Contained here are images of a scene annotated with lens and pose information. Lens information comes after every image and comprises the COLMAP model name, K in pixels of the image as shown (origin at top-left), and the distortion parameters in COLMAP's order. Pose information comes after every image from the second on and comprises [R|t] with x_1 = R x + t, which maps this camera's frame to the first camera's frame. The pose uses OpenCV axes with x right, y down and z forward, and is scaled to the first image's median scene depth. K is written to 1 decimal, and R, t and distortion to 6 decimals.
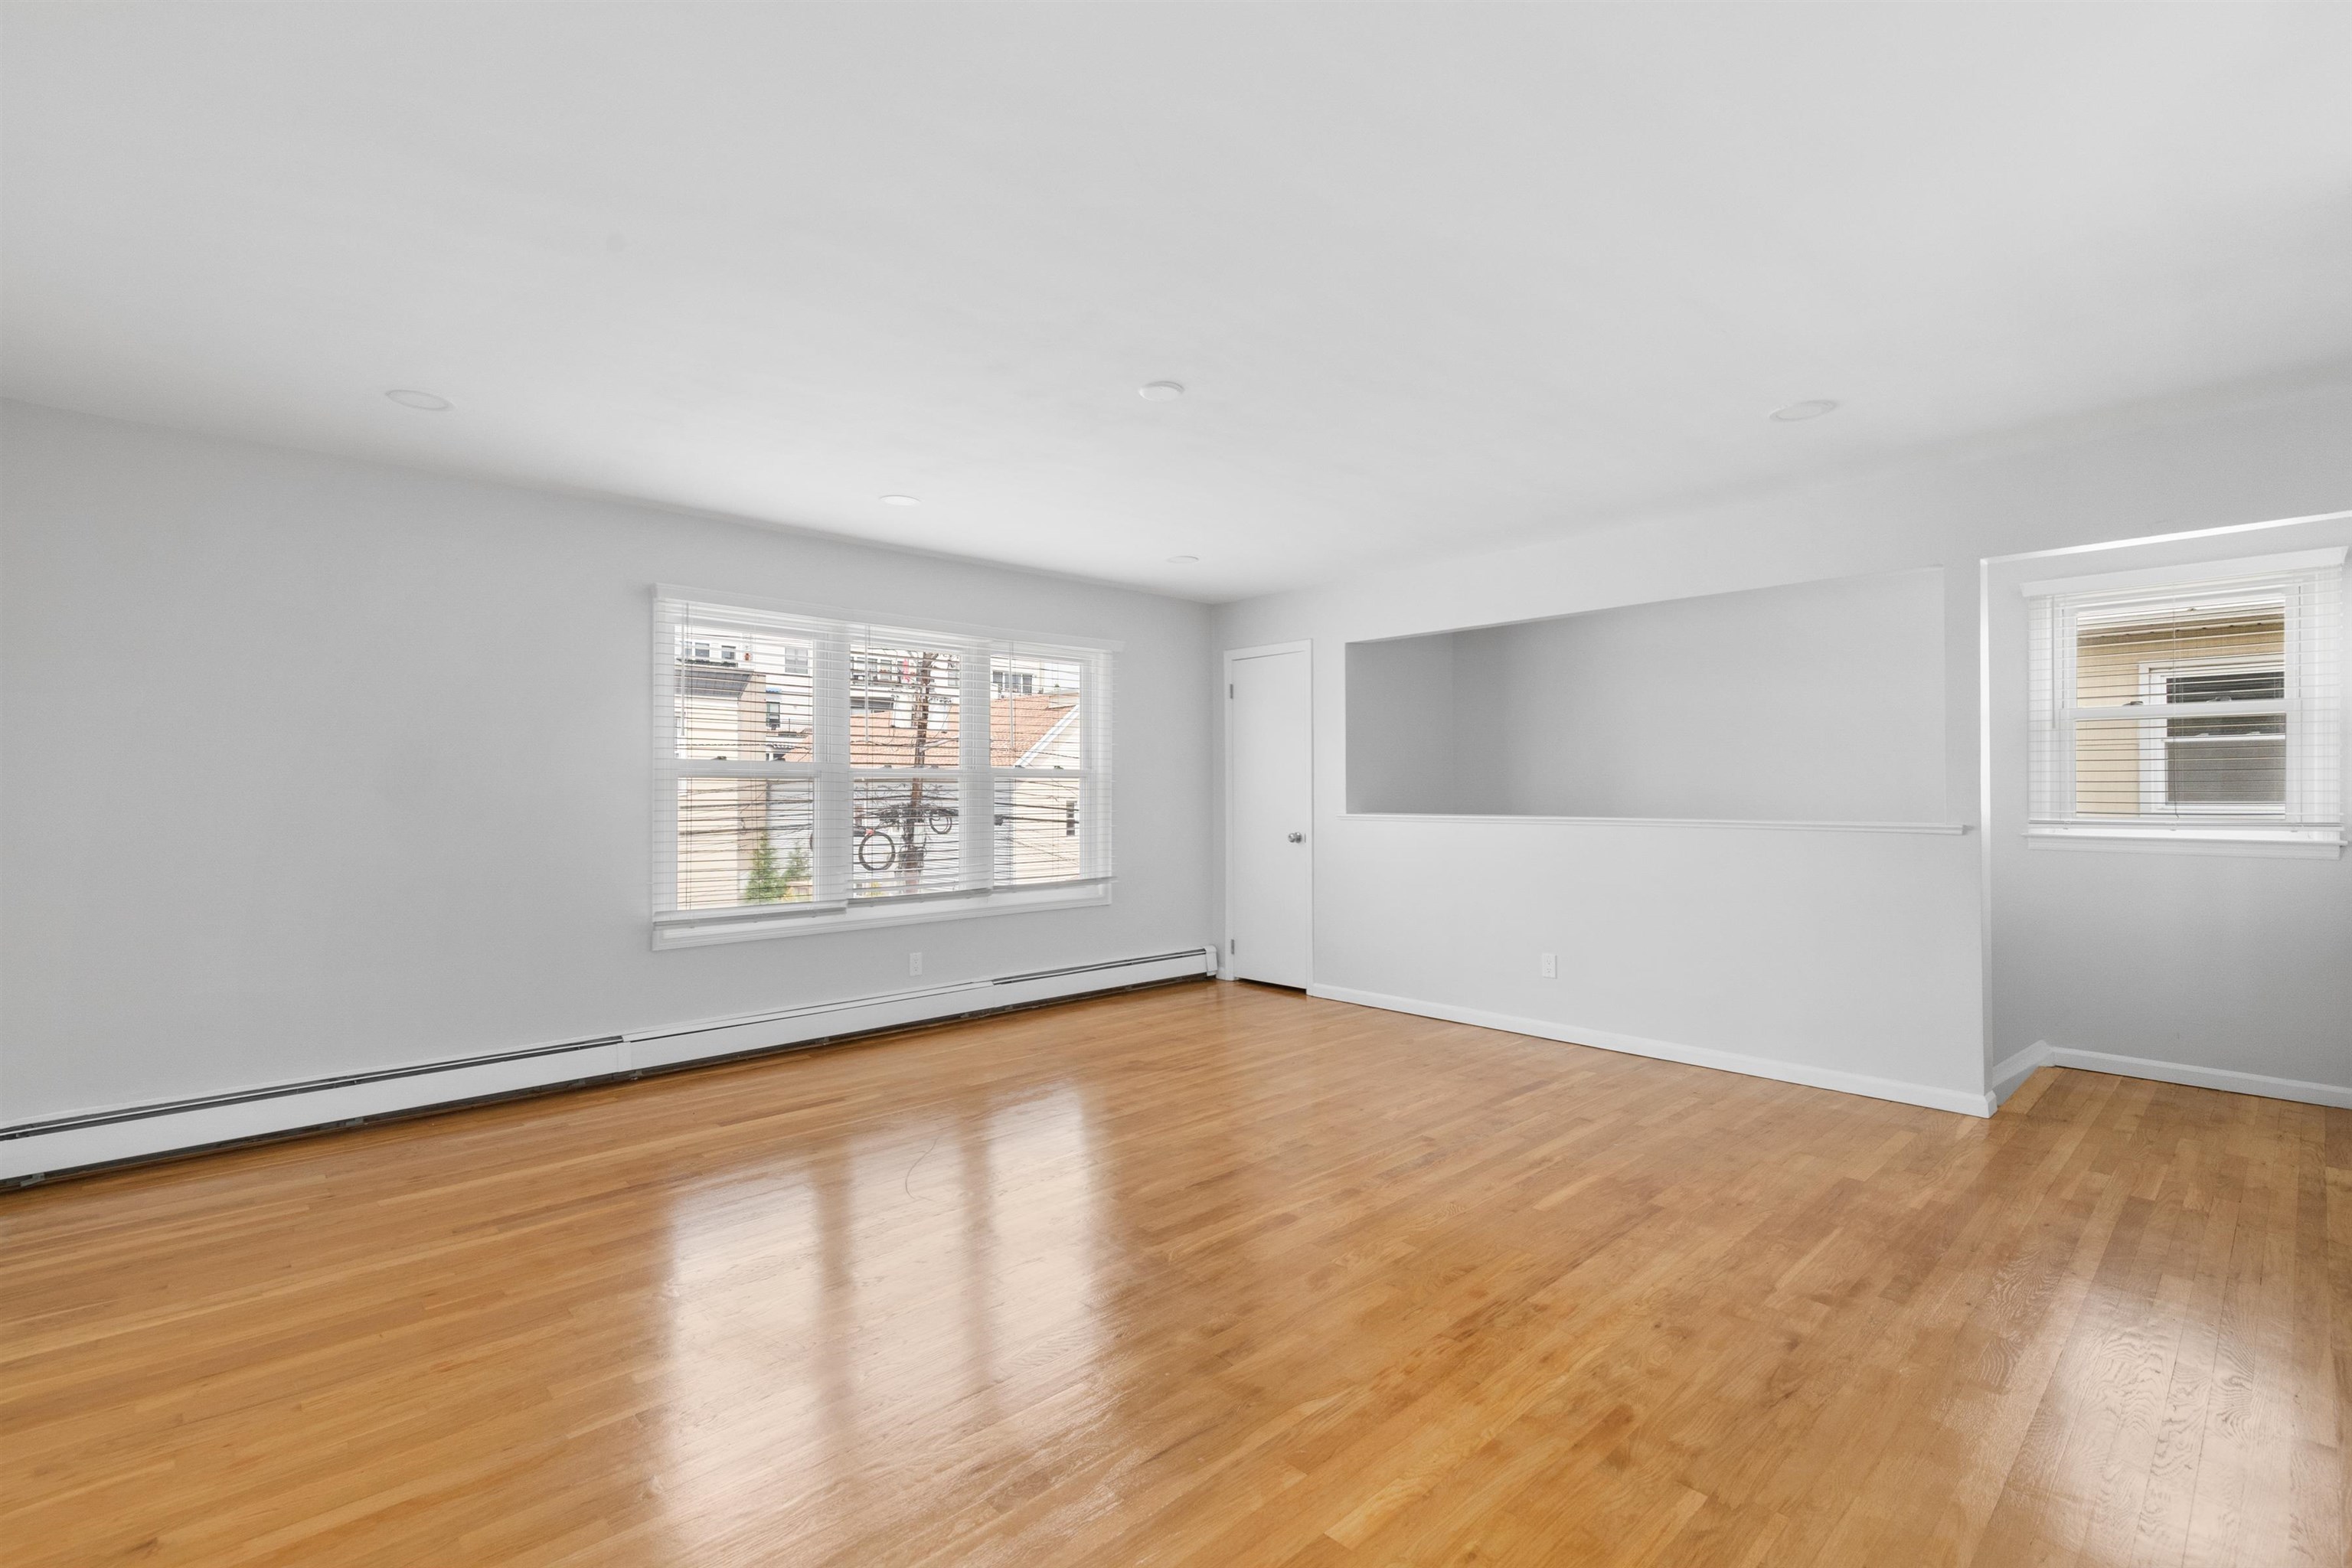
lens RADIAL K [[1053.4, 0, 1176.0], [0, 1053.4, 784.0], [0, 0, 1]] dist [-0.000356, -0.000044]
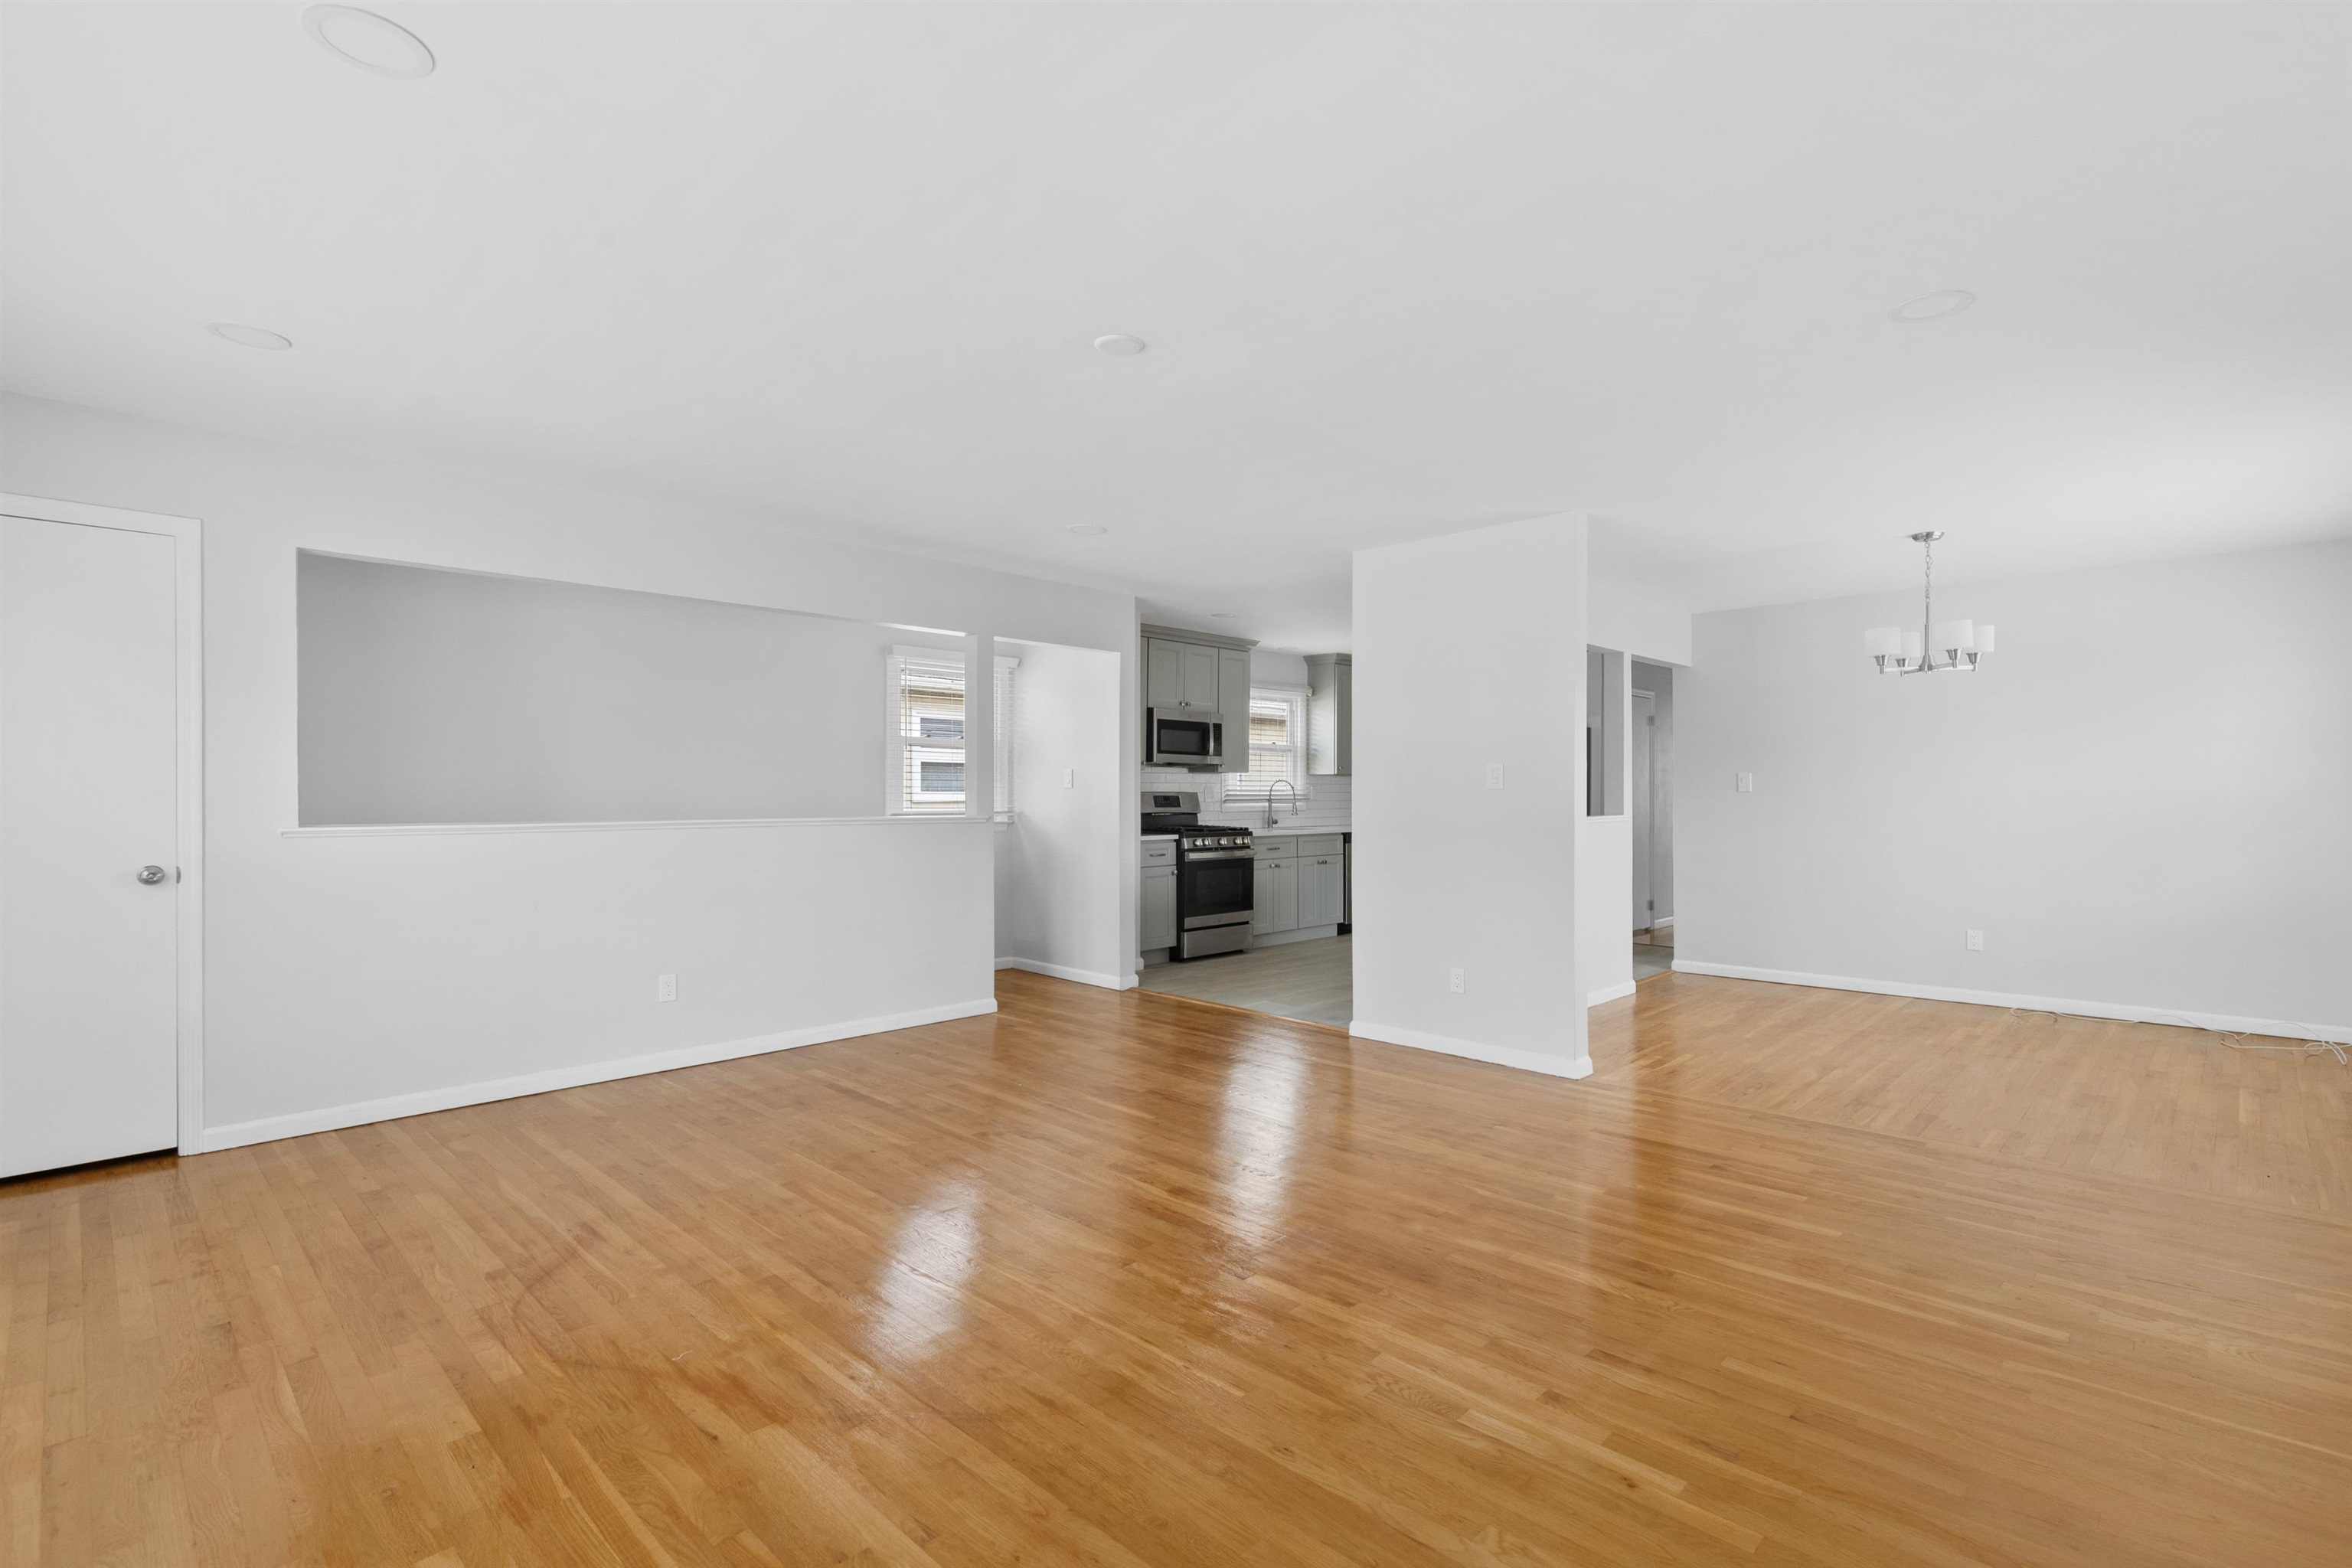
lens RADIAL K [[1085.8, 0, 1176.0], [0, 1085.8, 784.0], [0, 0, 1]] dist [0.001220, 0.000181]
pose [[-0.042303, 0.008272, 0.999071, -0.698893], [-0.008603, 0.999926, -0.008644, 0.005937], [-0.999068, -0.008960, -0.042229, 0.736324]]
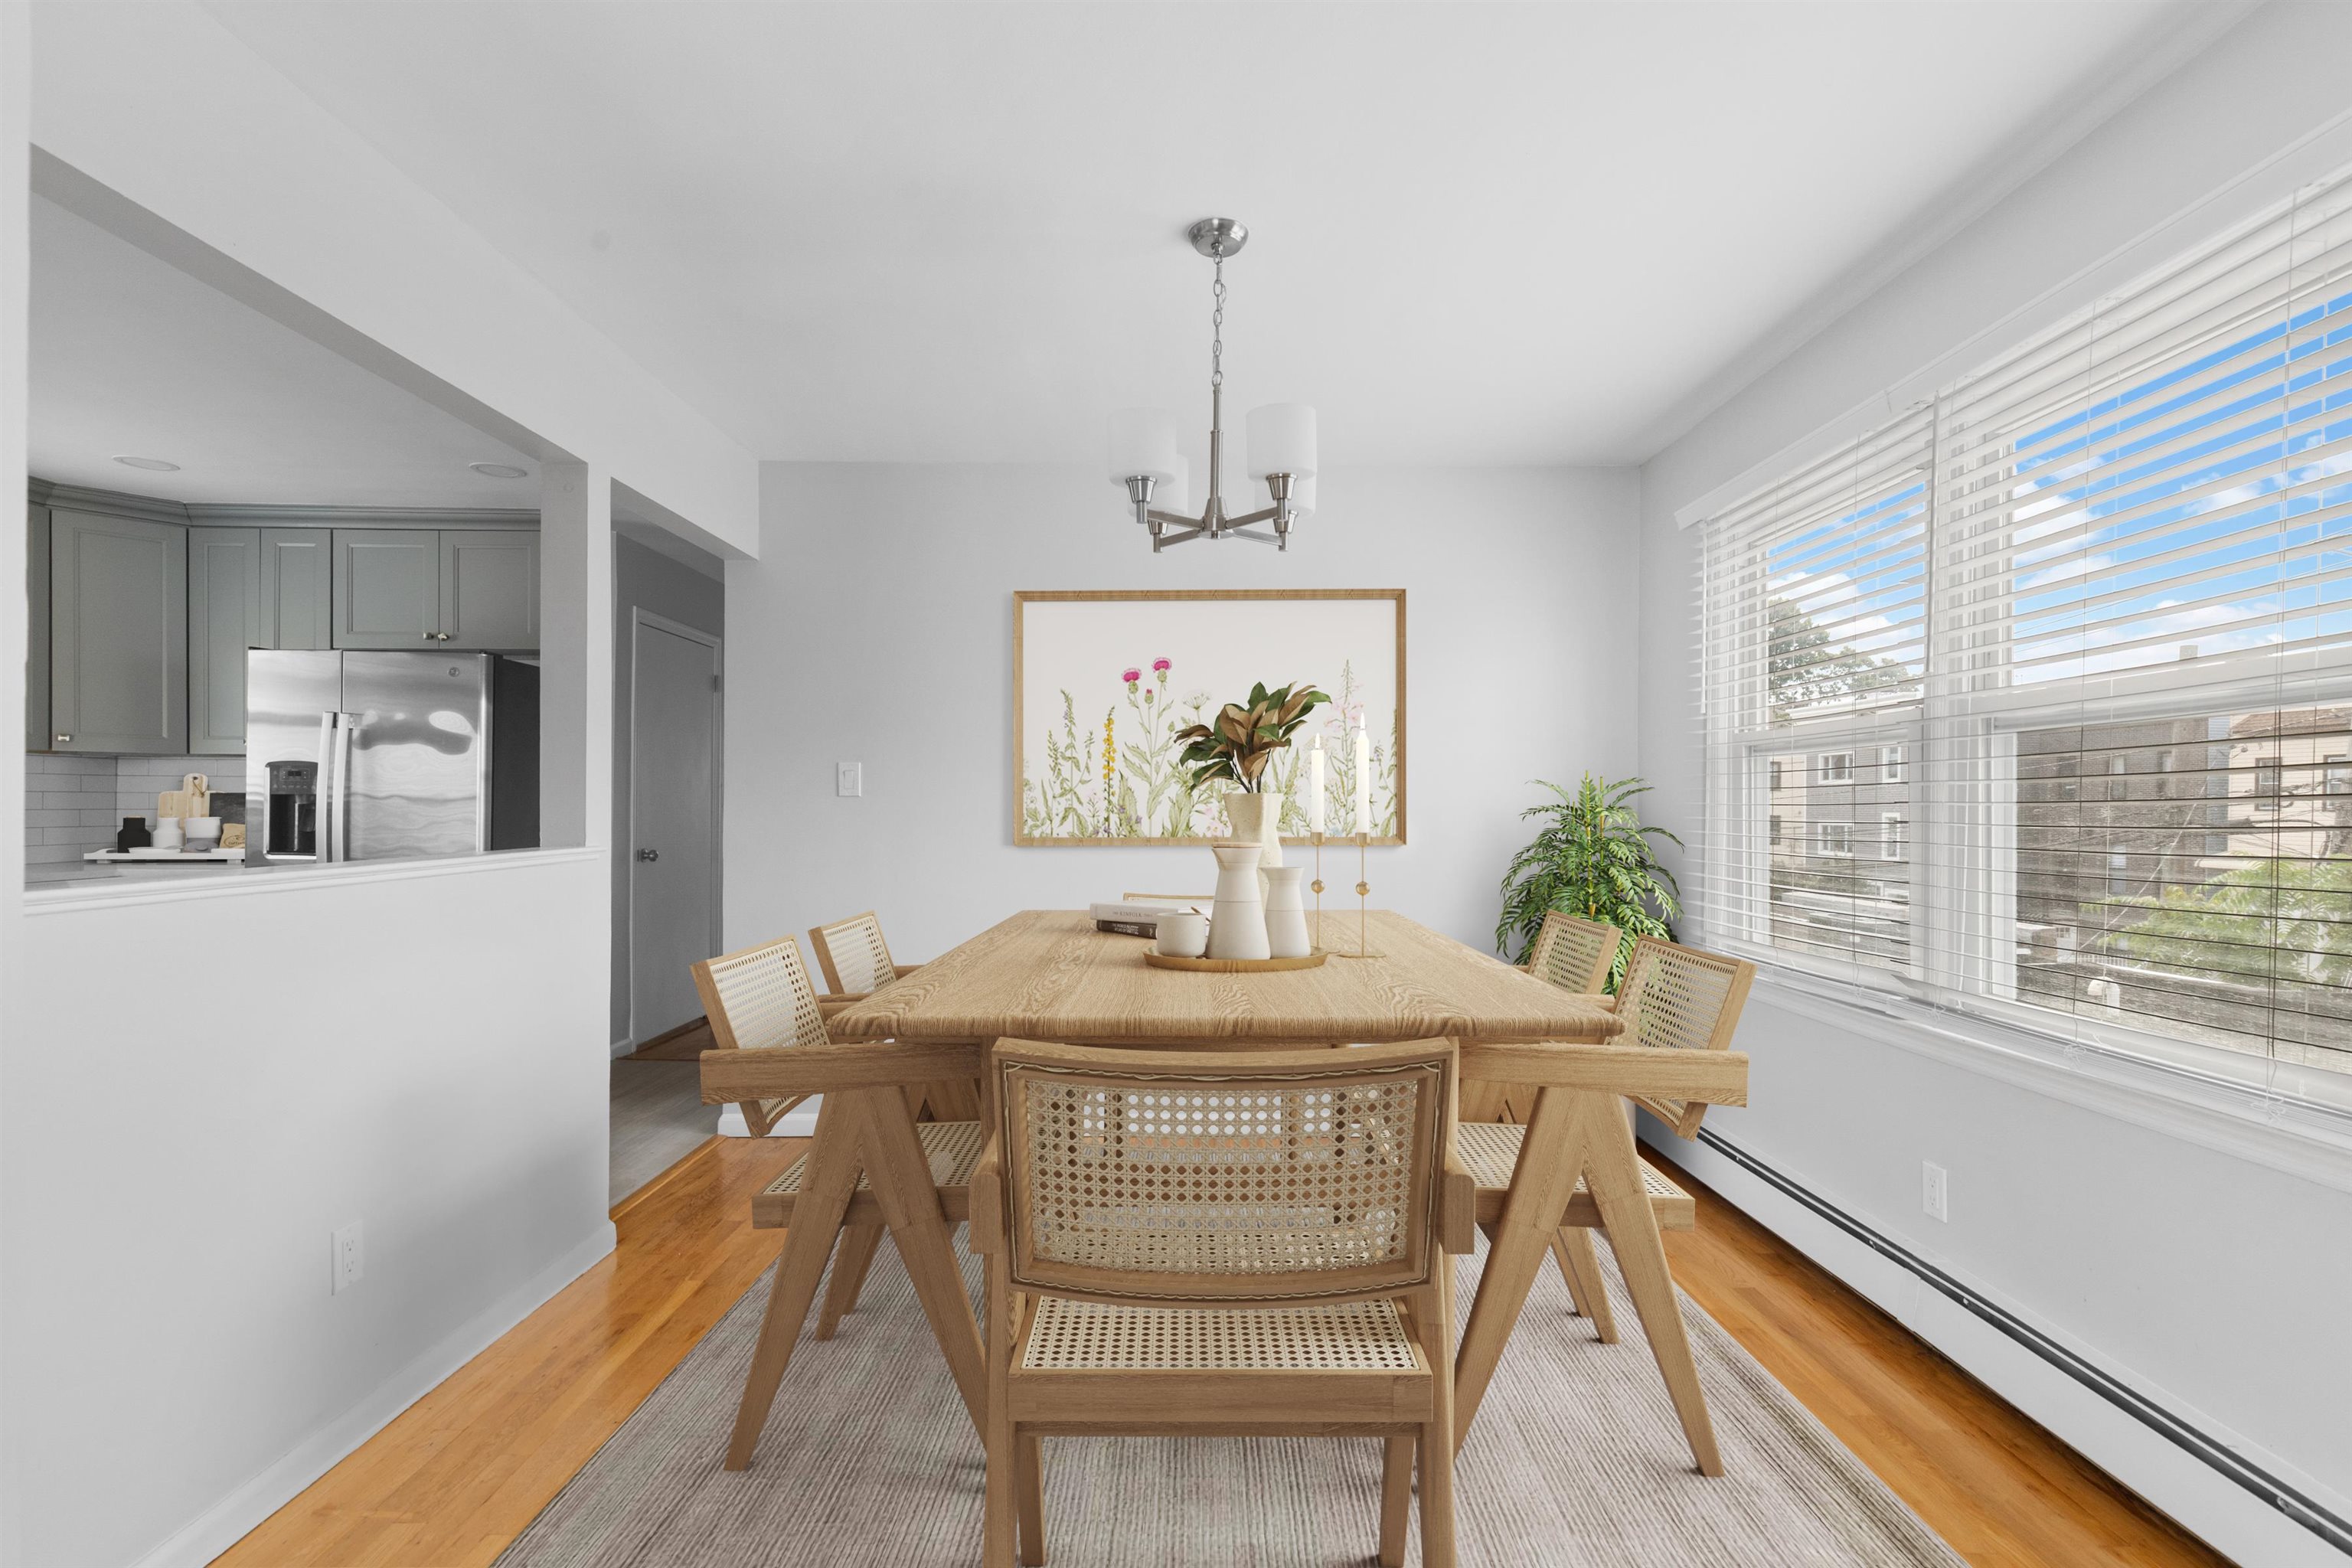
lens RADIAL K [[1081.6, 0, 1176.0], [0, 1081.6, 784.0], [0, 0, 1]] dist [0.036791, 0.000224]
pose [[-0.727945, 0.004490, 0.685620, -0.498692], [-0.003433, 0.999942, -0.010194, 0.004163], [-0.685627, -0.009774, -0.727888, 0.620419]]
